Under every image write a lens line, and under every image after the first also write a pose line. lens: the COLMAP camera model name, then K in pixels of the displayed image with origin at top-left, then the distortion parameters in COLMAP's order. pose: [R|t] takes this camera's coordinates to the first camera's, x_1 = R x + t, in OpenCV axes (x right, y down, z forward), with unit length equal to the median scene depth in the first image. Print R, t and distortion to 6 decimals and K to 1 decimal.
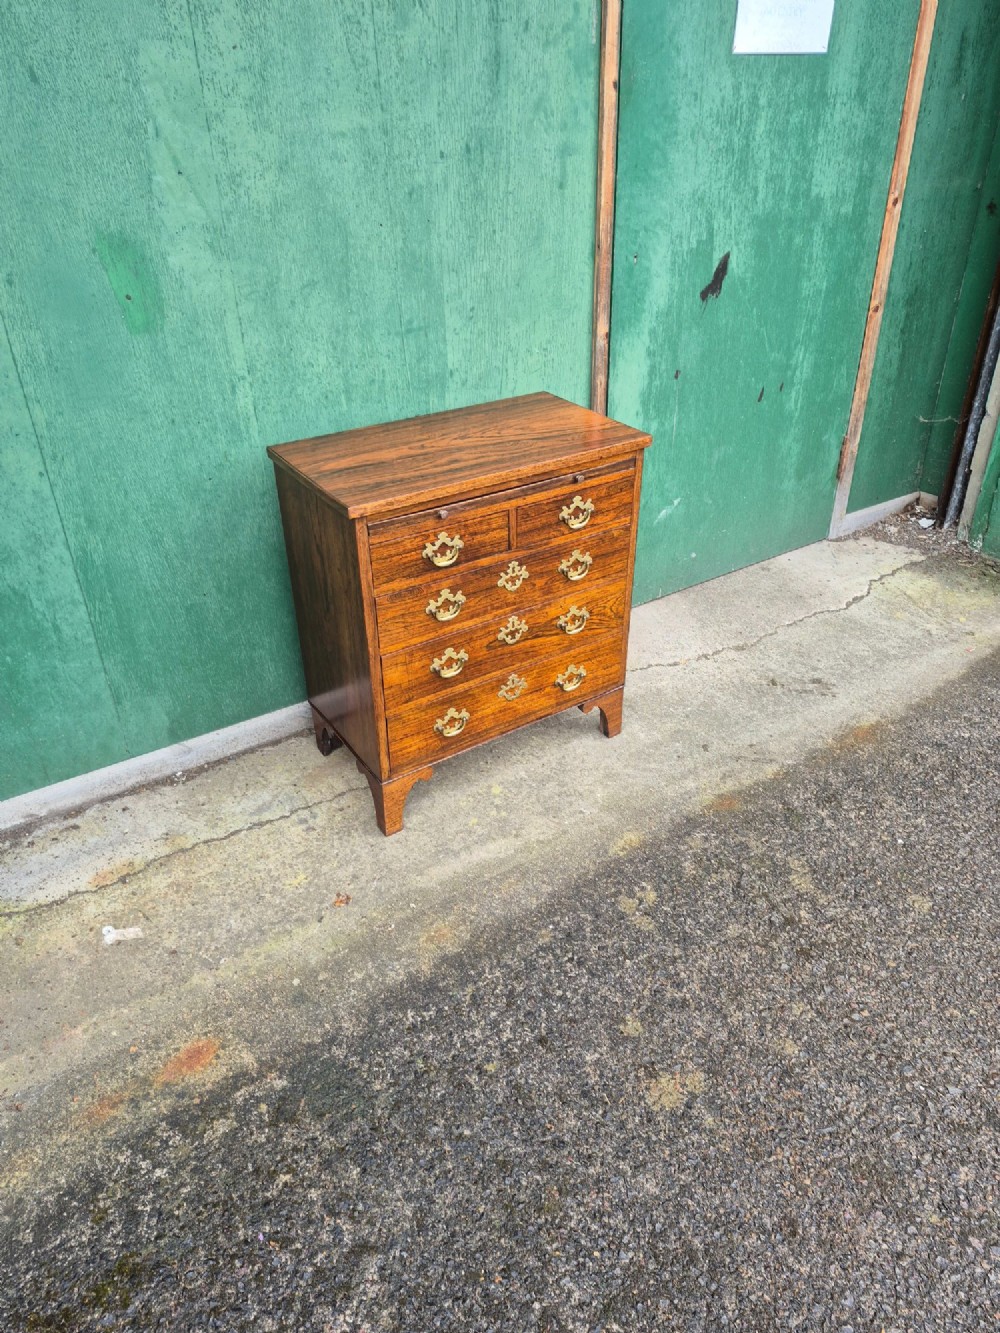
lens RADIAL K [[925.3, 0, 502.2], [0, 925.3, 649.5], [0, 0, 1]] dist [0.106091, -0.112539]
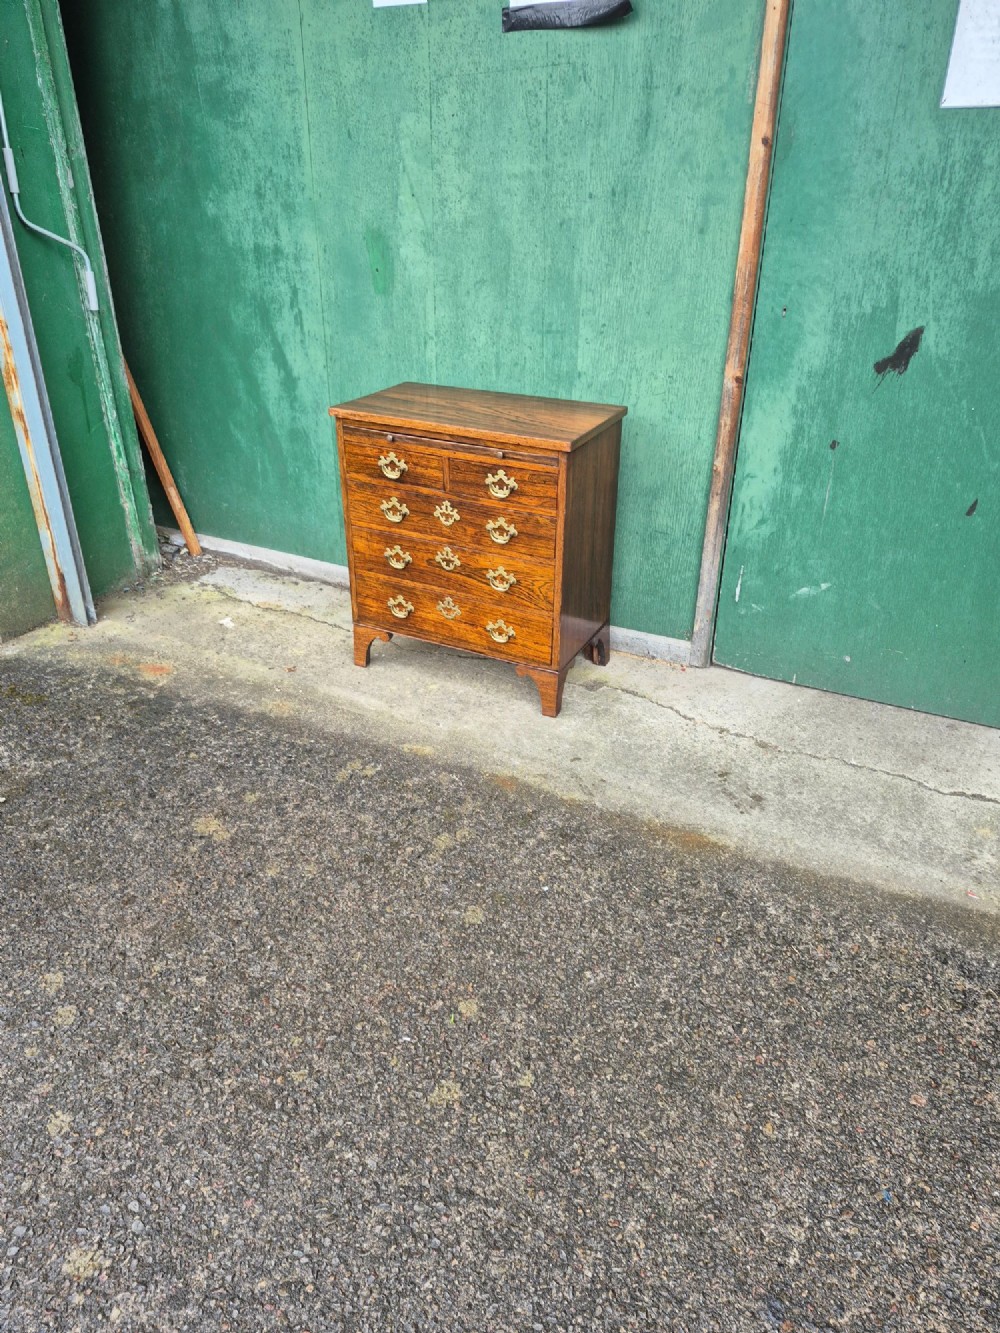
lens RADIAL K [[928.4, 0, 486.0], [0, 928.4, 656.6], [0, 0, 1]] dist [0.101097, -0.096608]
pose [[0.481720, 0.418779, -0.769786, 1.059556], [-0.460038, 0.868498, 0.184596, -0.161666], [0.745863, 0.265207, 0.611027, 0.293853]]
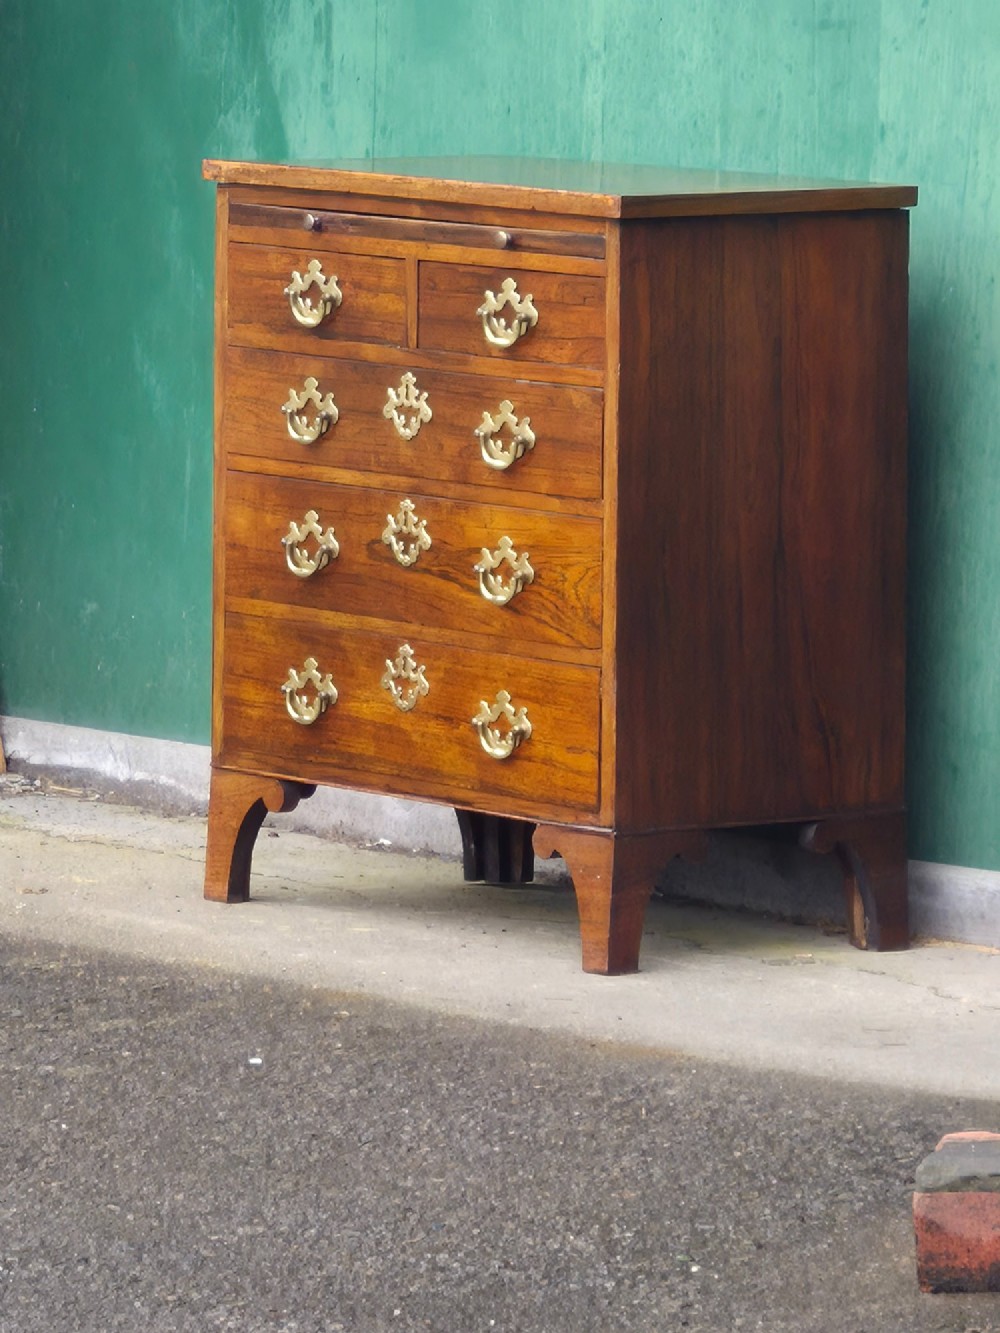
lens RADIAL K [[8430.1, 0, 500.0], [0, 8430.1, 666.3], [0, 0, 1]] dist [-0.339073, 2.129146]
pose [[0.080713, 0.113469, -0.990258, 4.252780], [-0.534611, 0.843430, 0.053070, -0.215640], [0.841235, 0.525119, 0.128737, 0.513707]]
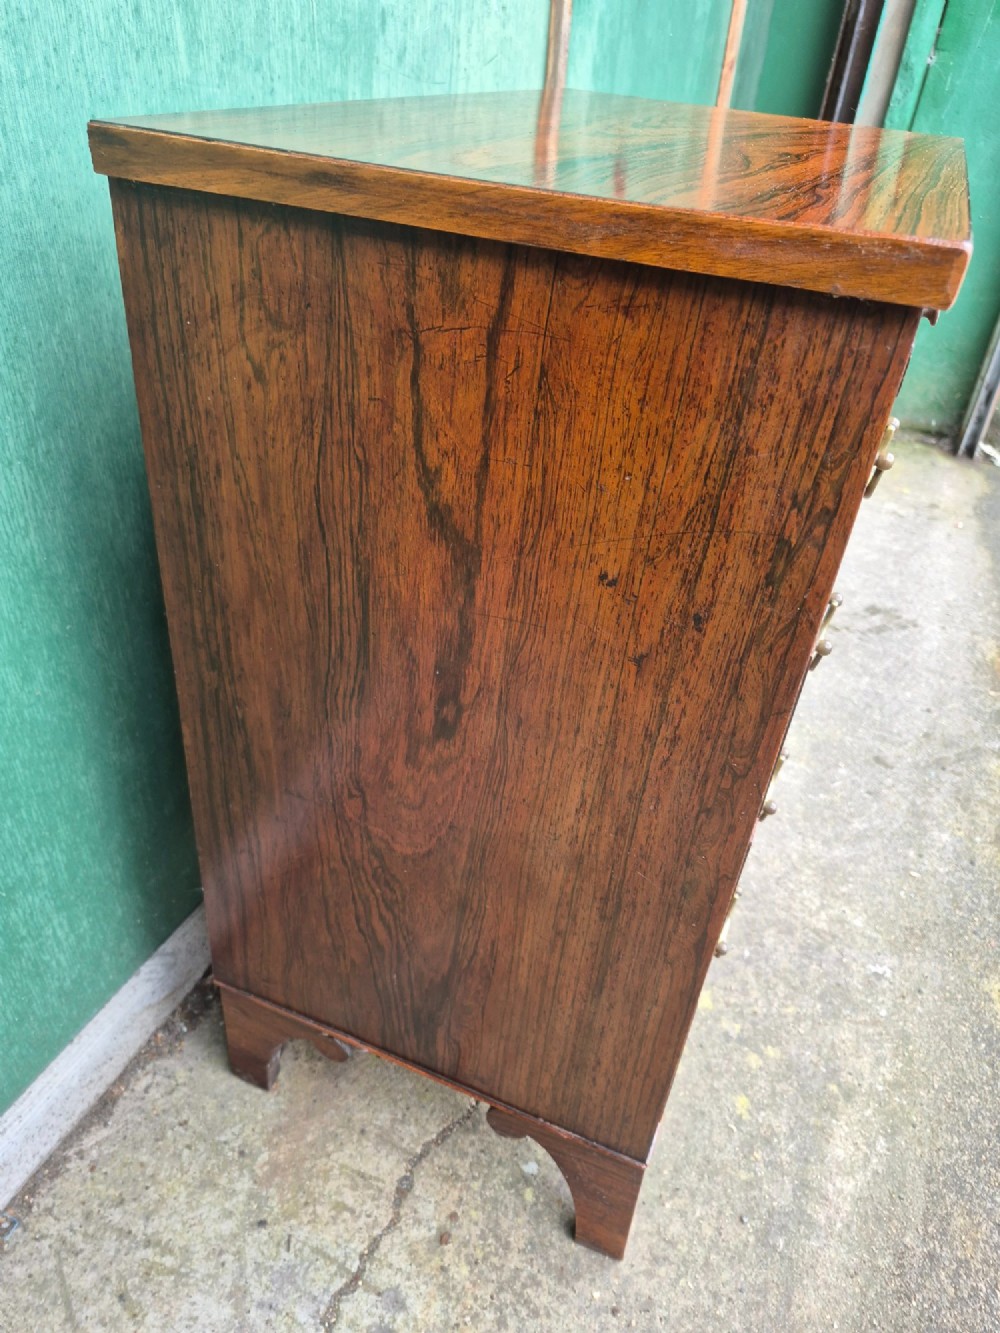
lens RADIAL K [[960.1, 0, 494.1], [0, 960.1, 676.2], [0, 0, 1]] dist [-0.010995, 0.009125]
pose [[0.824426, -0.257468, 0.504015, -0.305214], [0.218055, 0.966282, 0.136935, -0.091949], [-0.522277, -0.002990, 0.852770, 0.709413]]
